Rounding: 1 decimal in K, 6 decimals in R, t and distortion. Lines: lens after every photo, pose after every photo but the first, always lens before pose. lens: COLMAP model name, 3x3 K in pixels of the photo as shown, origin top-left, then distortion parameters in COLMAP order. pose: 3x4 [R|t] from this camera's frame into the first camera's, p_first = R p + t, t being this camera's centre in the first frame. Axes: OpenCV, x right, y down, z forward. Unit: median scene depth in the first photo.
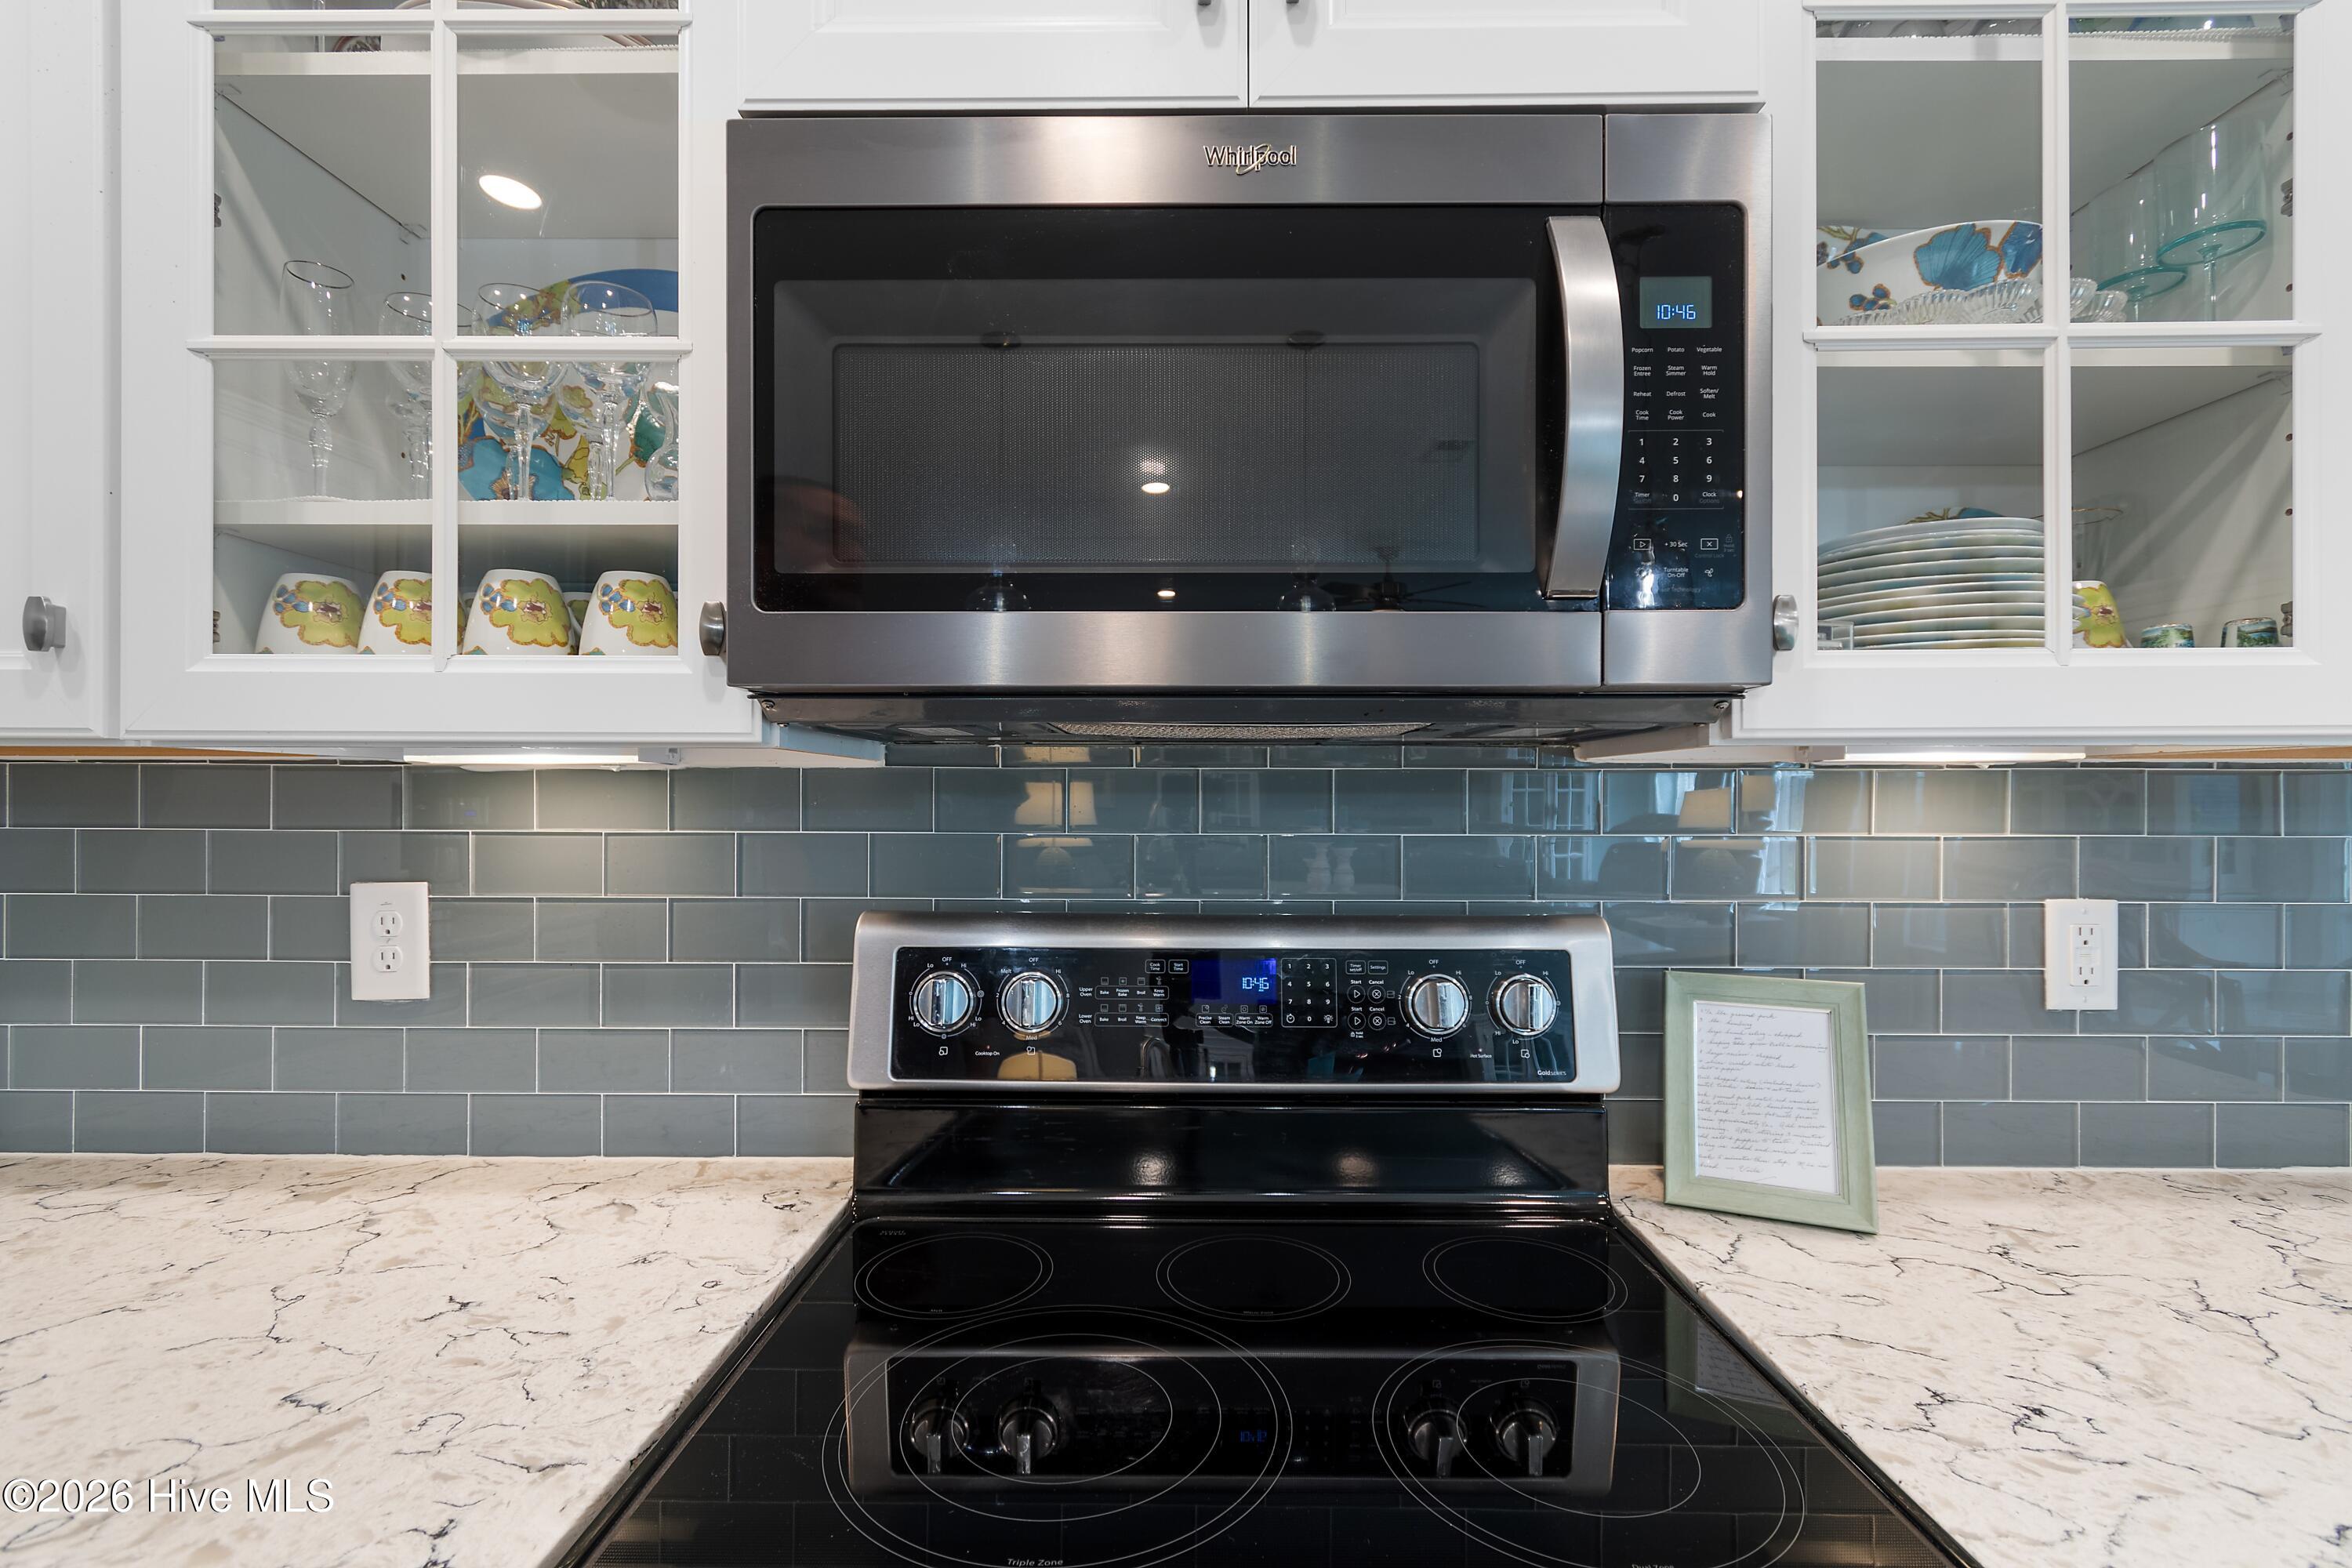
lens RADIAL K [[1044.3, 0, 1162.2], [0, 1044.3, 785.9], [0, 0, 1]] dist [0.004920, -0.002632]
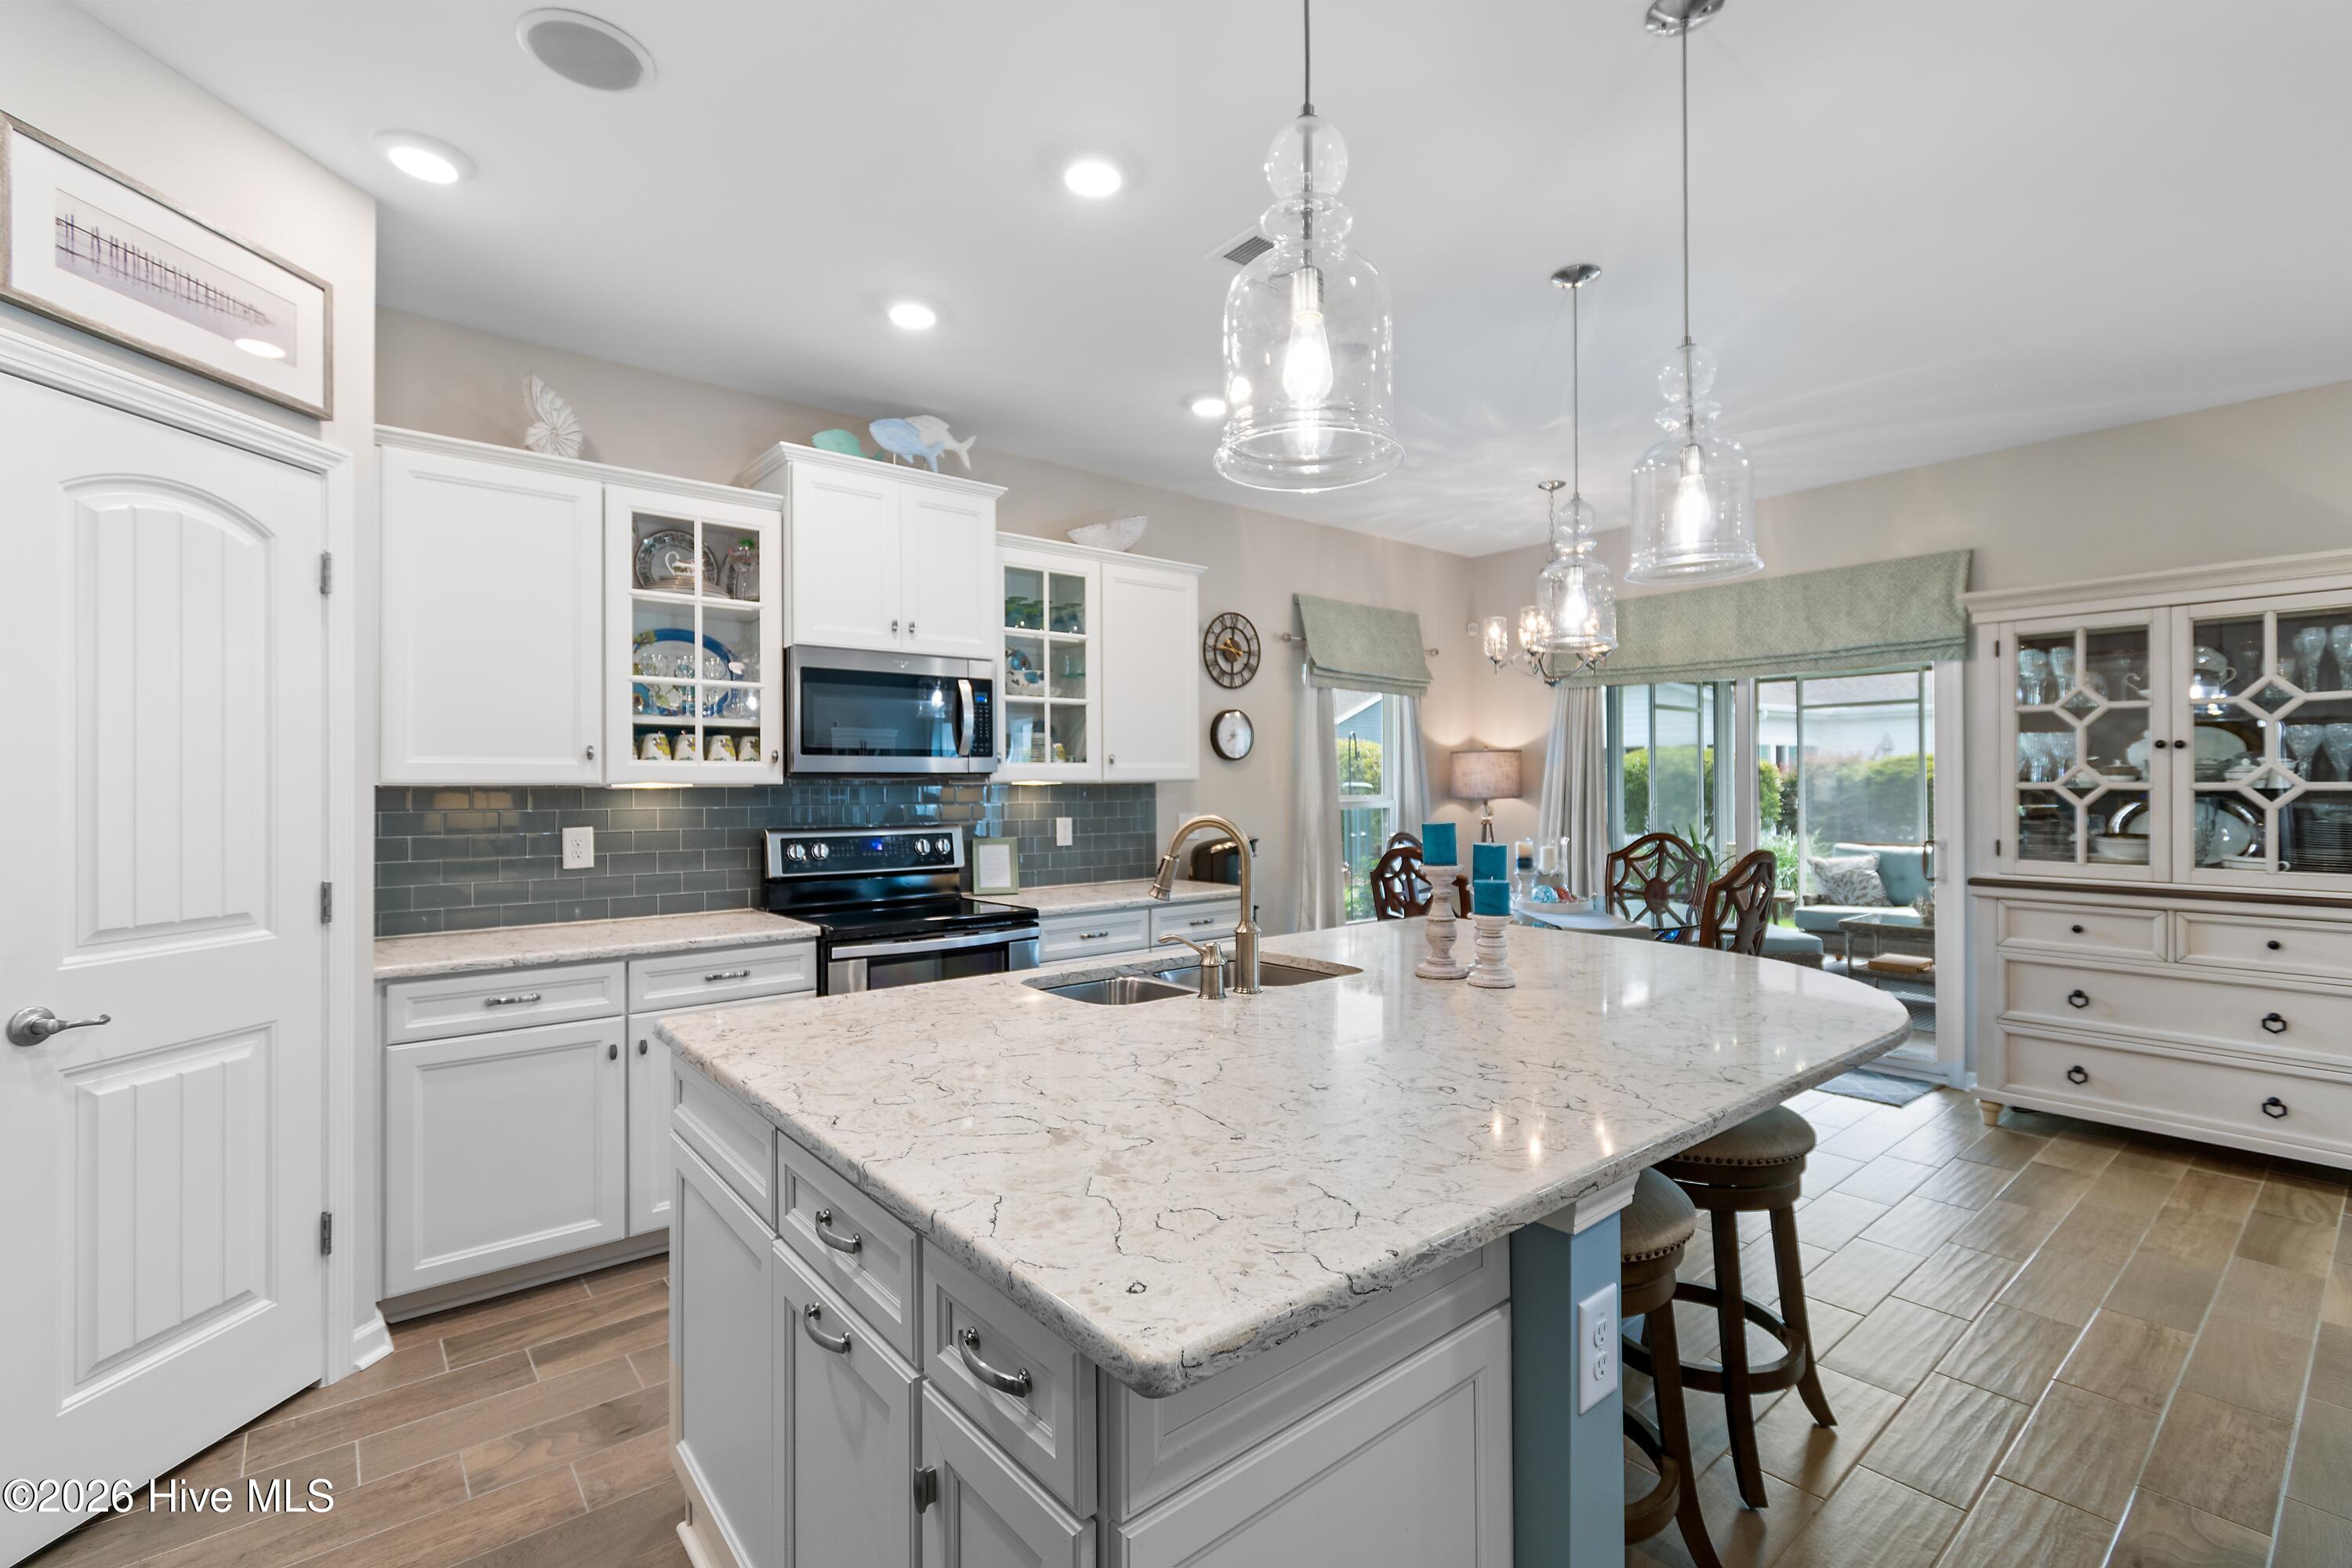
lens RADIAL K [[1044.3, 0, 1168.5], [0, 1044.3, 781.3], [0, 0, 1]] dist [0.004920, -0.002632]
pose [[0.757195, -0.002375, 0.653185, -1.575009], [0.007186, 0.999963, -0.004695, -0.009162], [-0.653150, 0.008249, 0.757184, -2.529820]]
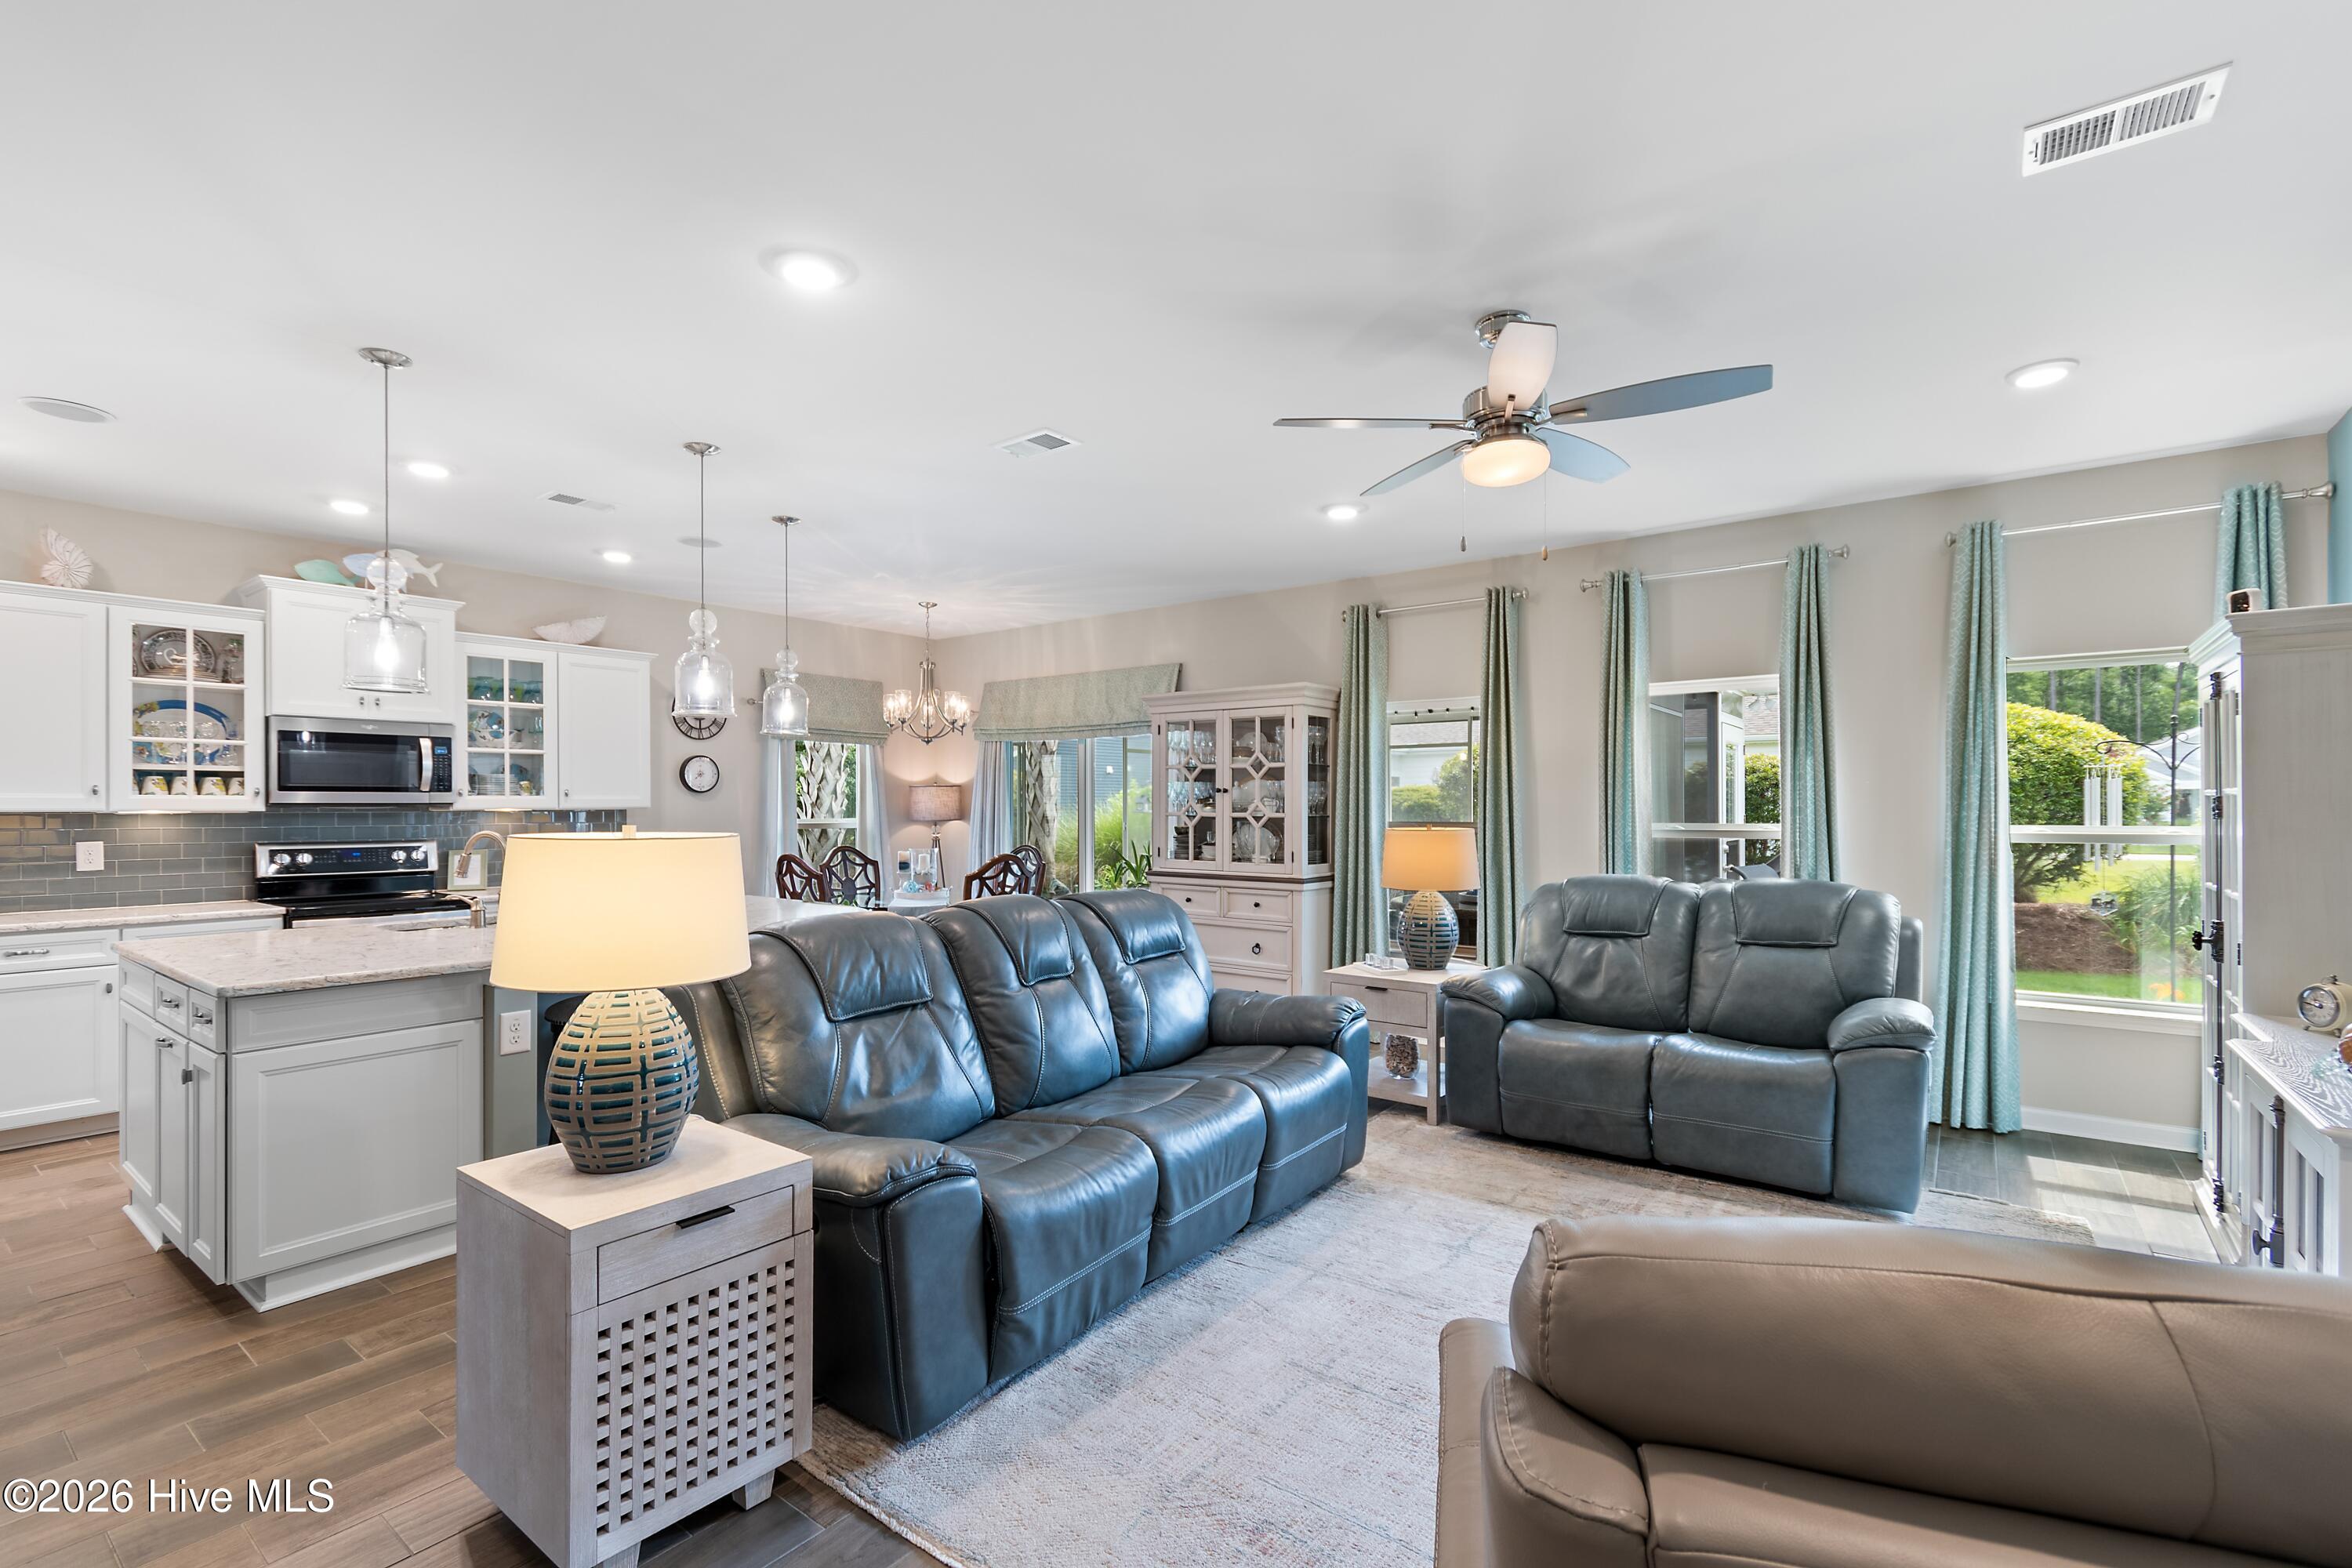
lens RADIAL K [[1044.3, 0, 1165.2], [0, 1044.3, 807.3], [0, 0, 1]] dist [0.004920, -0.002632]
pose [[0.577337, -0.002530, 0.816502, -1.862417], [0.002674, 0.999996, 0.001208, -0.037581], [-0.816501, 0.001486, 0.577342, -5.352221]]
